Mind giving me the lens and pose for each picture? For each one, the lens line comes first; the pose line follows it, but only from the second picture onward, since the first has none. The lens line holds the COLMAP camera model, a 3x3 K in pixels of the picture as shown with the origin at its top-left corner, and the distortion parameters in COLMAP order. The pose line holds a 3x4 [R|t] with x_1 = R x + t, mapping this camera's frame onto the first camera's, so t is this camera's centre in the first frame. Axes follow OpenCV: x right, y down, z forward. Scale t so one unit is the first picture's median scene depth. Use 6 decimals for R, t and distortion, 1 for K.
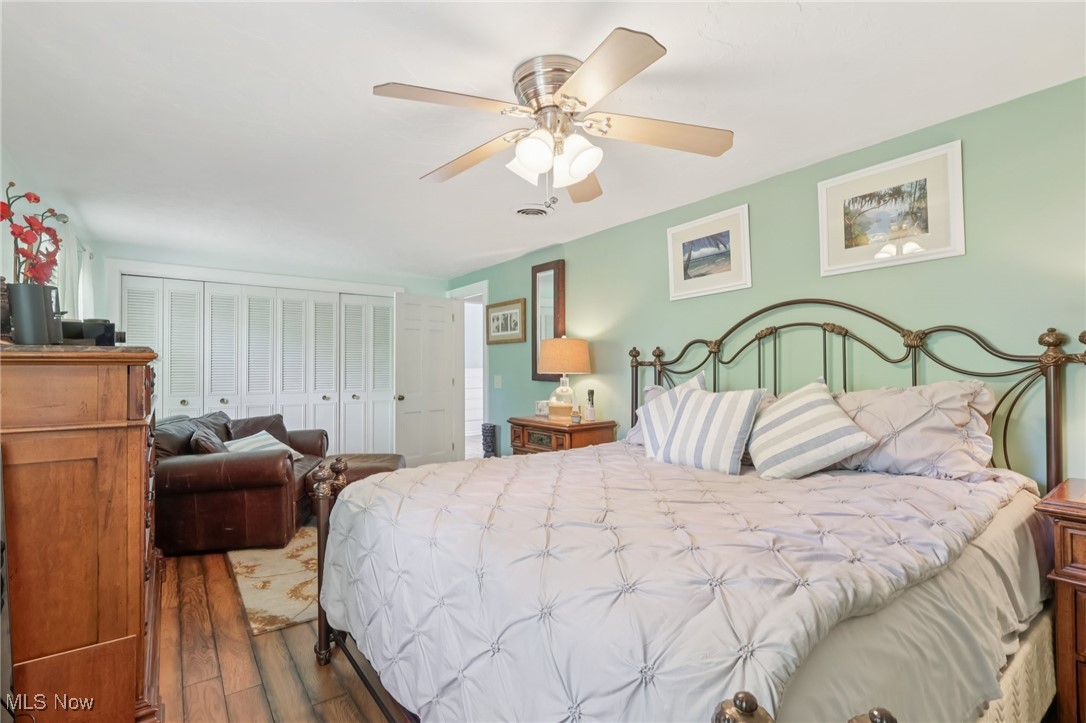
lens RADIAL K [[507.6, 0, 543.6], [0, 507.6, 367.1], [0, 0, 1]] dist [-0.002432, 0.000015]
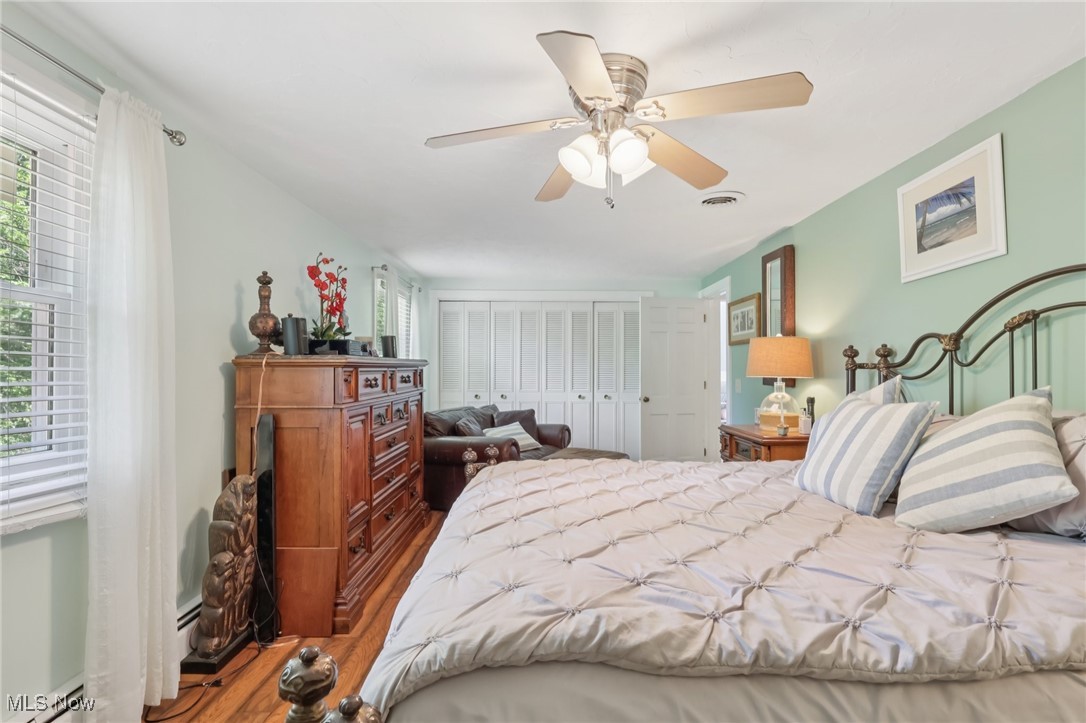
lens RADIAL K [[514.8, 0, 541.0], [0, 514.8, 368.4], [0, 0, 1]] dist [-0.003768, 0.000189]
pose [[0.804309, 0.001917, -0.594208, 0.272987], [-0.003174, 0.999994, -0.001070, -0.000761], [0.594203, 0.002747, 0.804310, 0.063429]]
